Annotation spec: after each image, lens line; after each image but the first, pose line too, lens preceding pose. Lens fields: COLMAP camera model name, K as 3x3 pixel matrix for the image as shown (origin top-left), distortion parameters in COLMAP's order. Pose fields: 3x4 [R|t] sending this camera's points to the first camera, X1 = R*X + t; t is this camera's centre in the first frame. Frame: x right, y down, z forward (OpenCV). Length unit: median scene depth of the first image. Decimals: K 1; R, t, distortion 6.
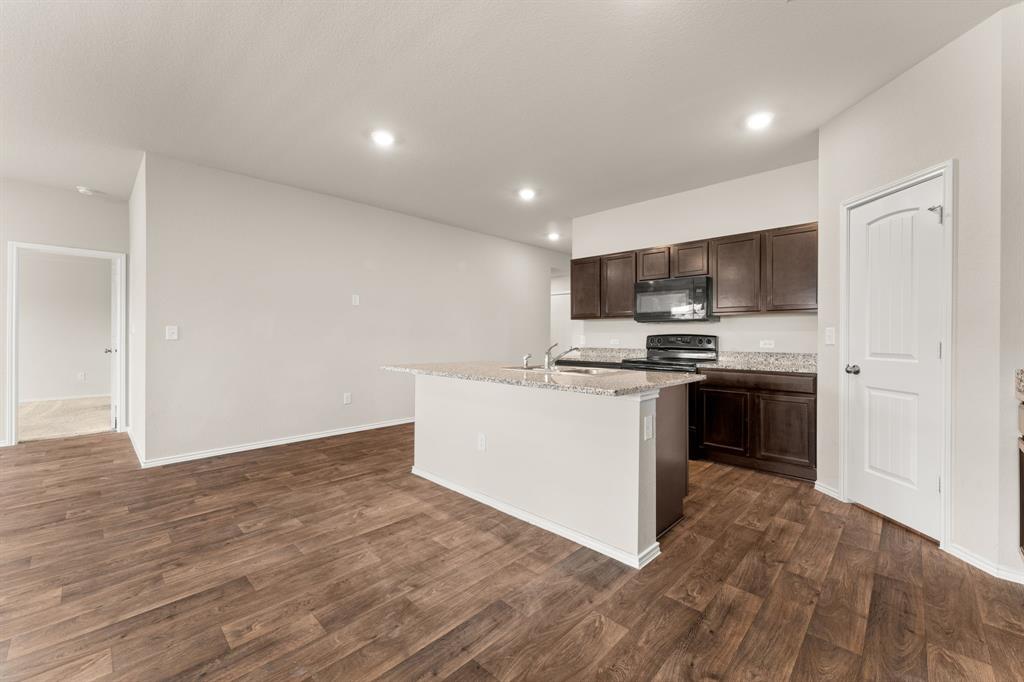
lens RADIAL K [[416.6, 0, 519.3], [0, 416.6, 335.7], [0, 0, 1]] dist [0.002316, -0.000653]
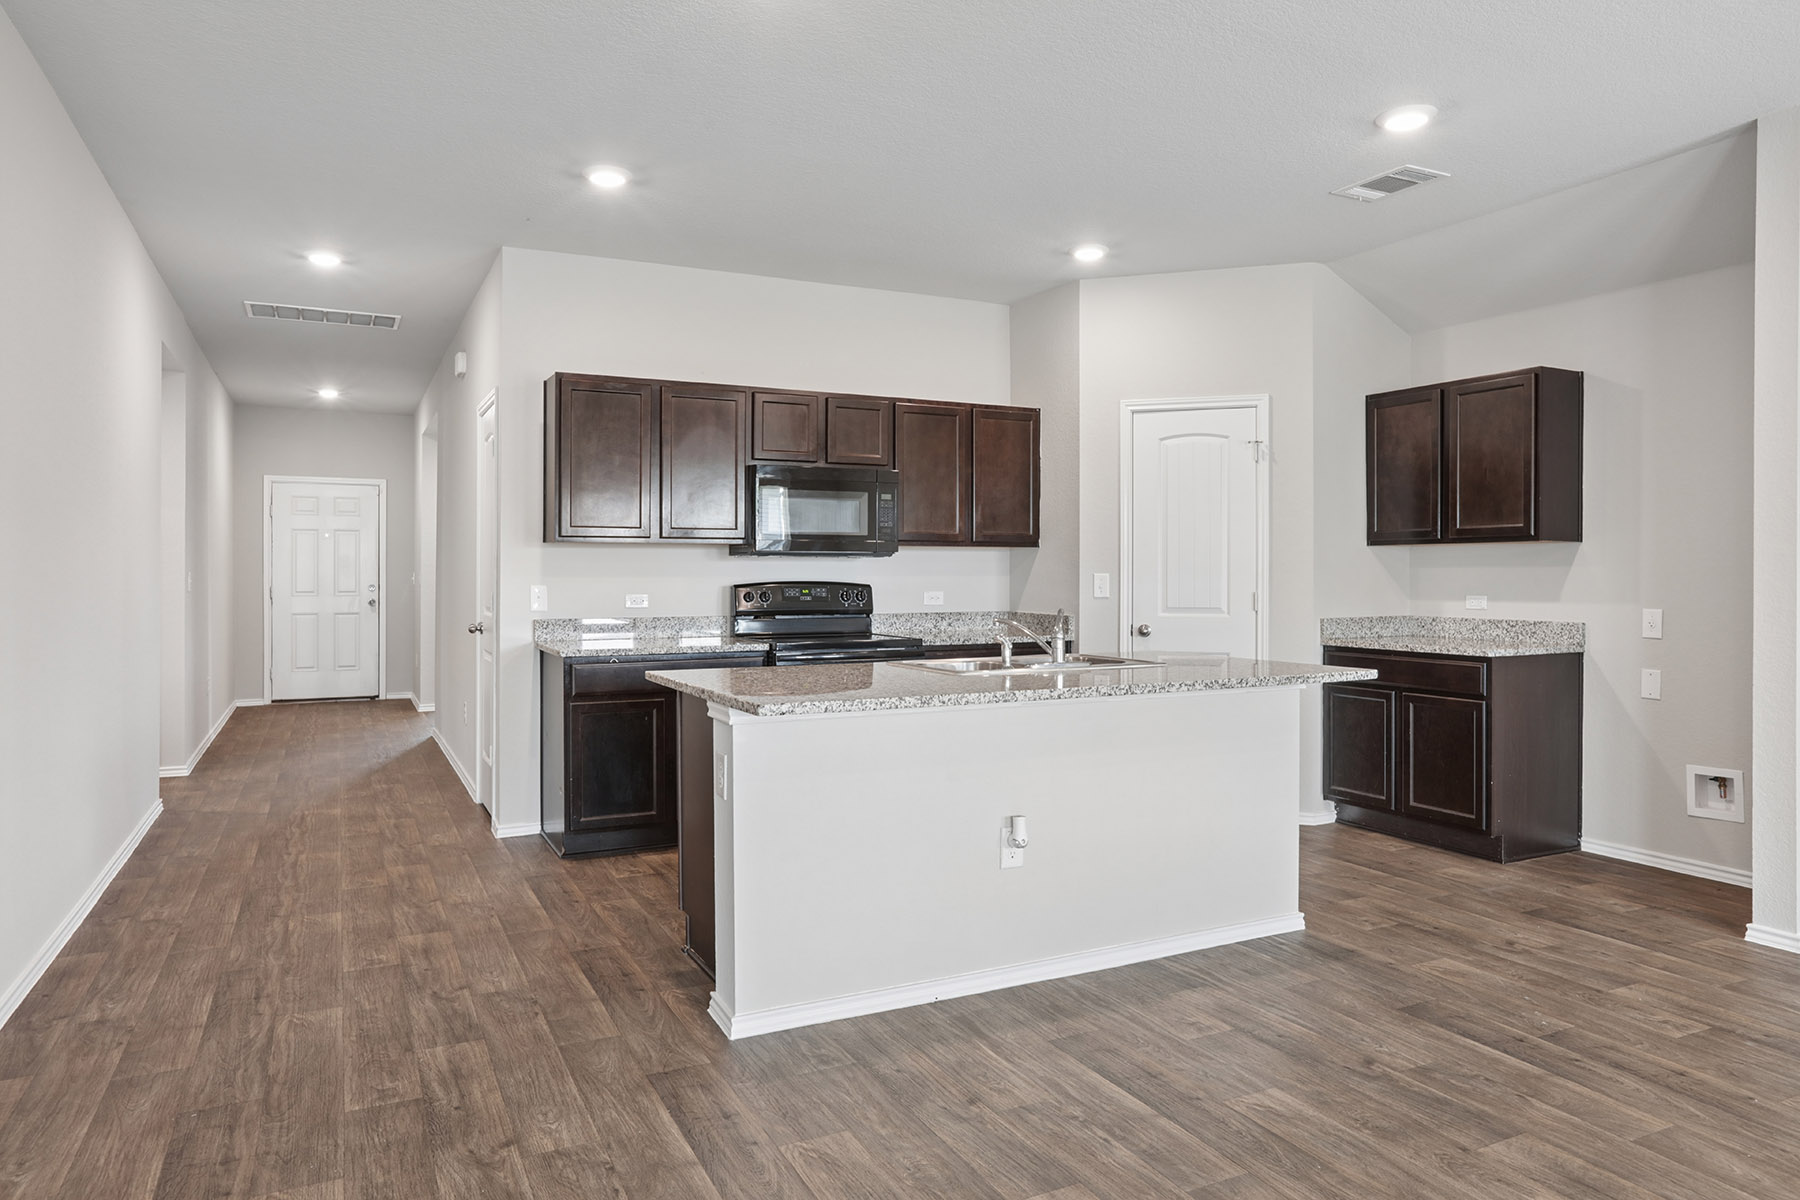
lens RADIAL K [[1121.4, 0, 915.4], [0, 1121.4, 573.1], [0, 0, 1]] dist [-0.015717, 0.018653]
pose [[0.327881, -0.004798, 0.944707, -1.333654], [-0.001171, 0.999984, 0.005485, -0.034543], [-0.944718, -0.002905, 0.327870, 0.791964]]
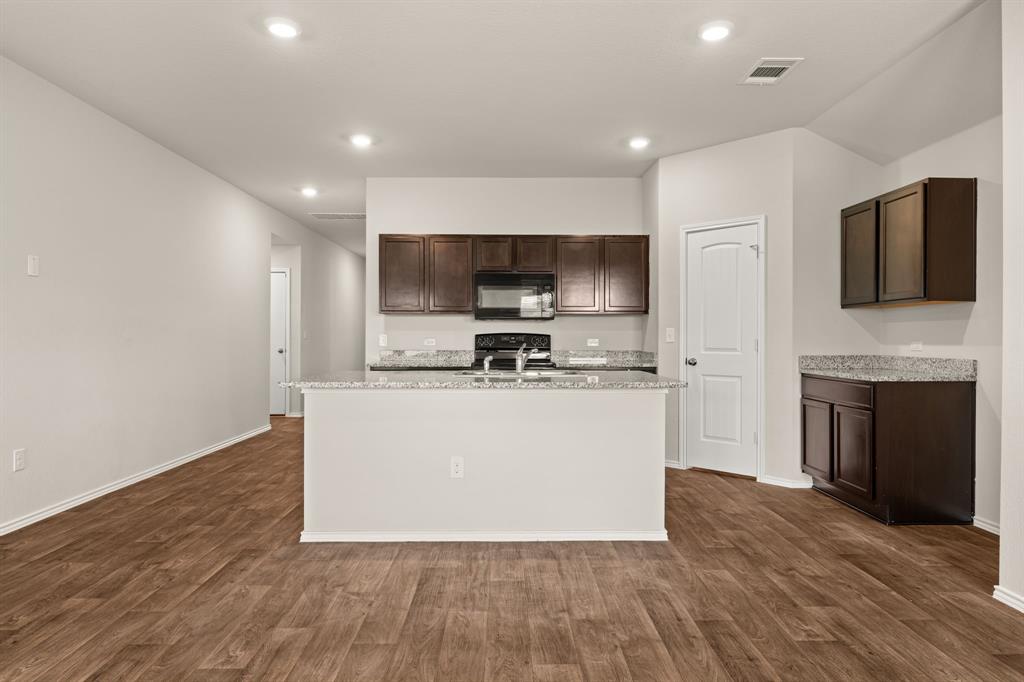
lens RADIAL K [[594.6, 0, 522.6], [0, 594.6, 335.4], [0, 0, 1]] dist [-0.000854, -0.000877]
pose [[0.705326, -0.003143, 0.708876, -0.900868], [0.001088, 0.999994, 0.003351, -0.004630], [-0.708882, -0.001592, 0.705325, 0.108053]]
